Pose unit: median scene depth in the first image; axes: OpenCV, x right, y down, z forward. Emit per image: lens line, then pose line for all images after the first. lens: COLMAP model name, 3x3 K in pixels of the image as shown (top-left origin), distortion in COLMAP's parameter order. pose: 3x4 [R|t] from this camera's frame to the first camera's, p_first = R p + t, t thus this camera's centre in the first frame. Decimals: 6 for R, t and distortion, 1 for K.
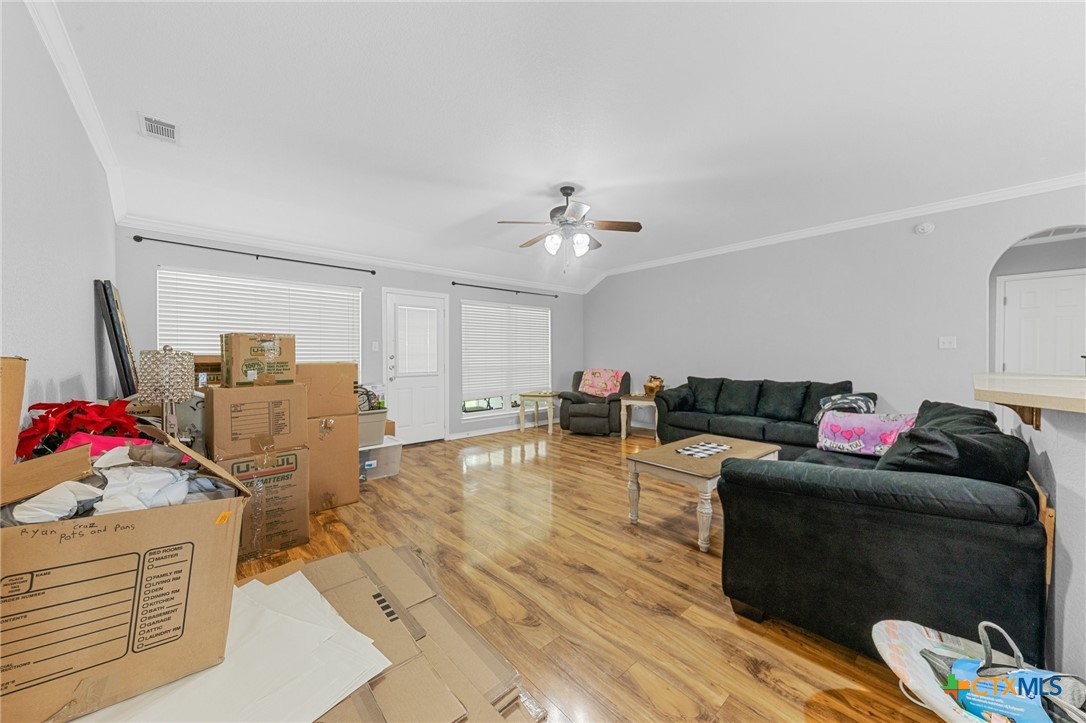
lens RADIAL K [[388.0, 0, 547.1], [0, 388.0, 362.1], [0, 0, 1]] dist [-0.001965, -0.000153]
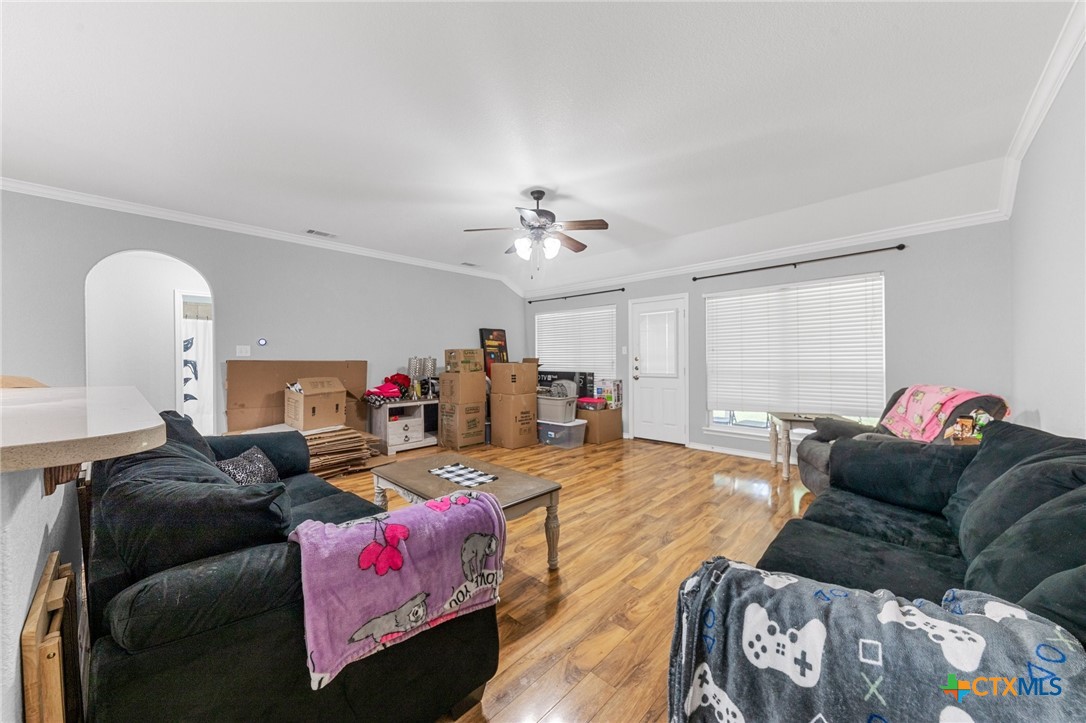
lens RADIAL K [[388.0, 0, 551.2], [0, 388.0, 361.8], [0, 0, 1]] dist [-0.001965, -0.000153]
pose [[0.082284, 0.013007, -0.996524, 0.752066], [-0.009694, 0.999878, 0.012251, -0.017112], [0.996562, 0.008653, 0.082400, 0.676993]]
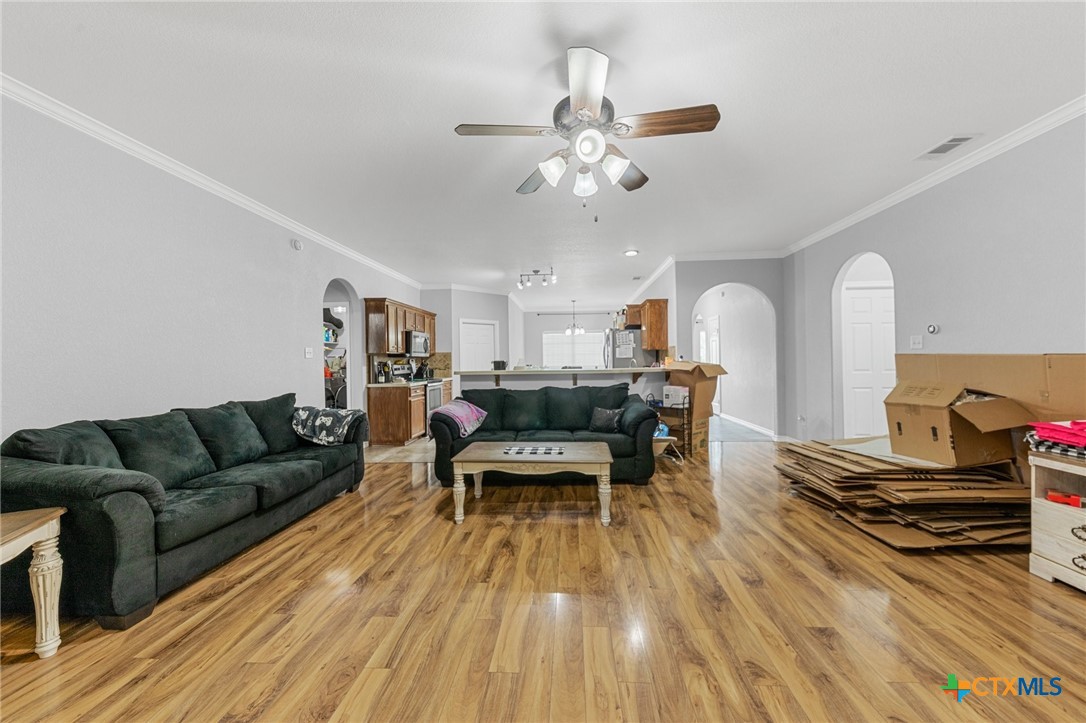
lens RADIAL K [[388.0, 0, 547.8], [0, 388.0, 360.4], [0, 0, 1]] dist [-0.001965, -0.000153]
pose [[-0.701101, 0.013002, 0.712943, -0.226443], [0.028530, 0.999545, 0.009828, -0.016784], [-0.712491, 0.027231, -0.701153, 1.032041]]
